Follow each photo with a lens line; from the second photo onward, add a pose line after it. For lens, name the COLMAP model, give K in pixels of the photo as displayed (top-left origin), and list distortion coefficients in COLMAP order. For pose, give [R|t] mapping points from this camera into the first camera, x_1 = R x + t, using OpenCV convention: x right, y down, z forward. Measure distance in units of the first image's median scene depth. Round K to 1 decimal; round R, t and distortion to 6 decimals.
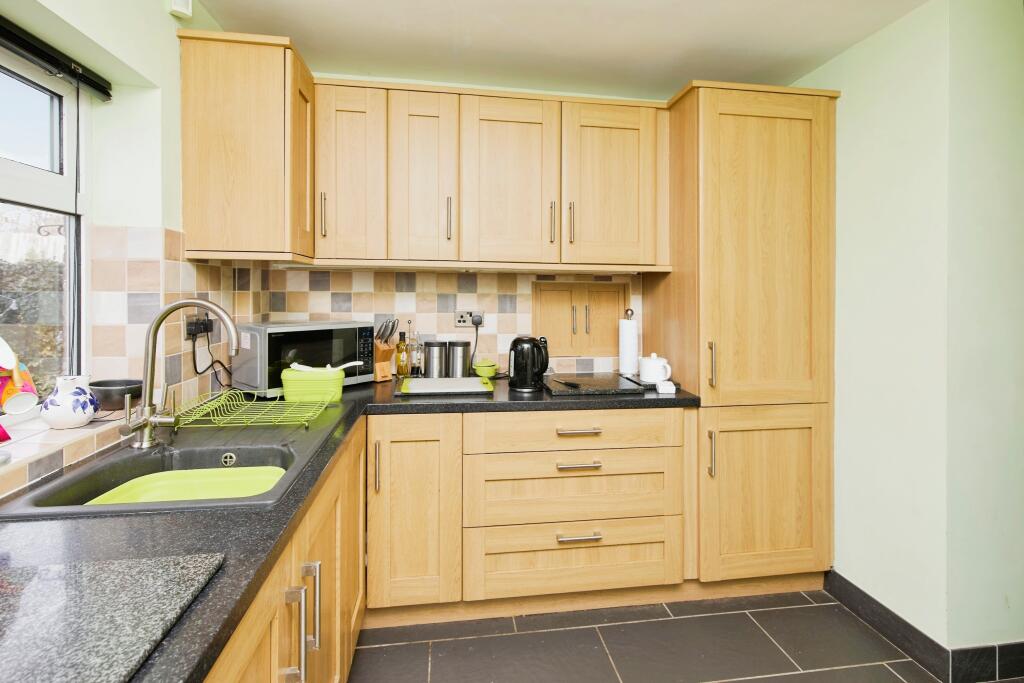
lens RADIAL K [[478.6, 0, 512.0], [0, 478.6, 341.5], [0, 0, 1]] dist [0.000334, 0.000068]
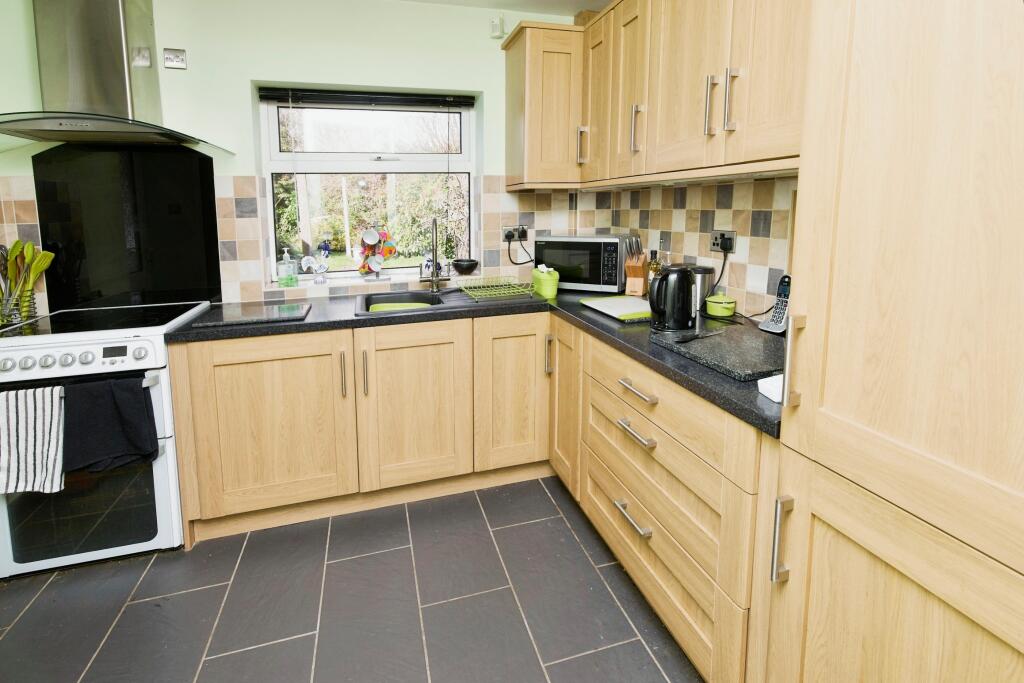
lens RADIAL K [[479.4, 0, 515.6], [0, 479.4, 326.6], [0, 0, 1]] dist [-0.001827, -0.000151]
pose [[0.141378, 0.226846, -0.963615, 0.699514], [-0.083923, 0.972634, 0.216656, -0.055888], [0.986392, 0.050239, 0.156546, 0.555325]]
